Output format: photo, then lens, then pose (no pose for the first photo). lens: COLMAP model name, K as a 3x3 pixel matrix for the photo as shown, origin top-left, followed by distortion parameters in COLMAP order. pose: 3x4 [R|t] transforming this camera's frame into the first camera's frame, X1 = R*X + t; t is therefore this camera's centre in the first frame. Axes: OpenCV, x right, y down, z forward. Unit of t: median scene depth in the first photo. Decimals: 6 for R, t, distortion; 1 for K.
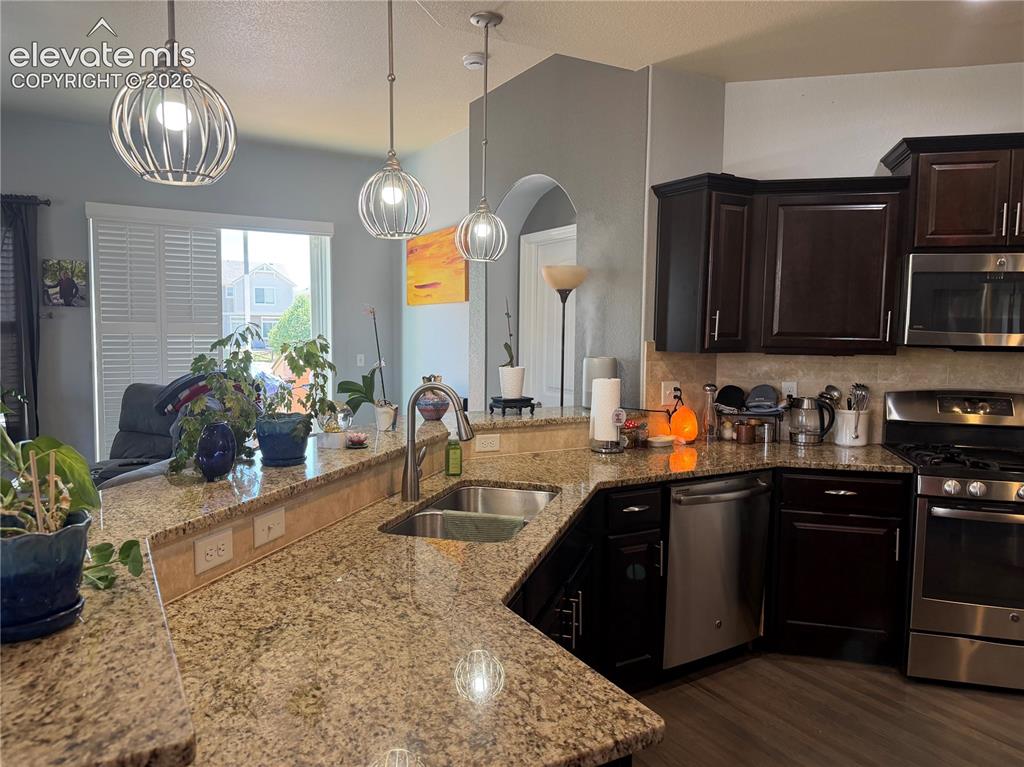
lens RADIAL K [[714.7, 0, 510.5], [0, 714.7, 383.9], [0, 0, 1]] dist [0.023055, -0.032691]
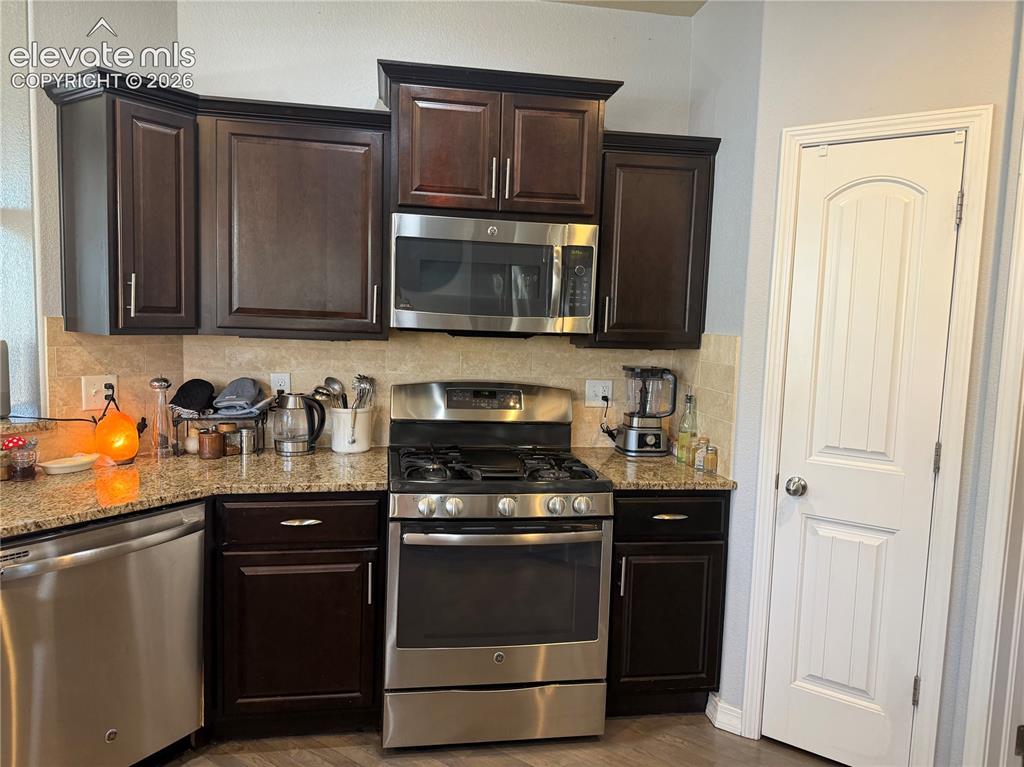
lens RADIAL K [[696.7, 0, 509.6], [0, 696.7, 386.3], [0, 0, 1]] dist [0.036850, -0.003770]
pose [[0.906891, -0.021475, 0.420817, 0.305398], [0.010101, 0.999521, 0.029241, -0.009016], [-0.421244, -0.022268, 0.906674, 0.212569]]
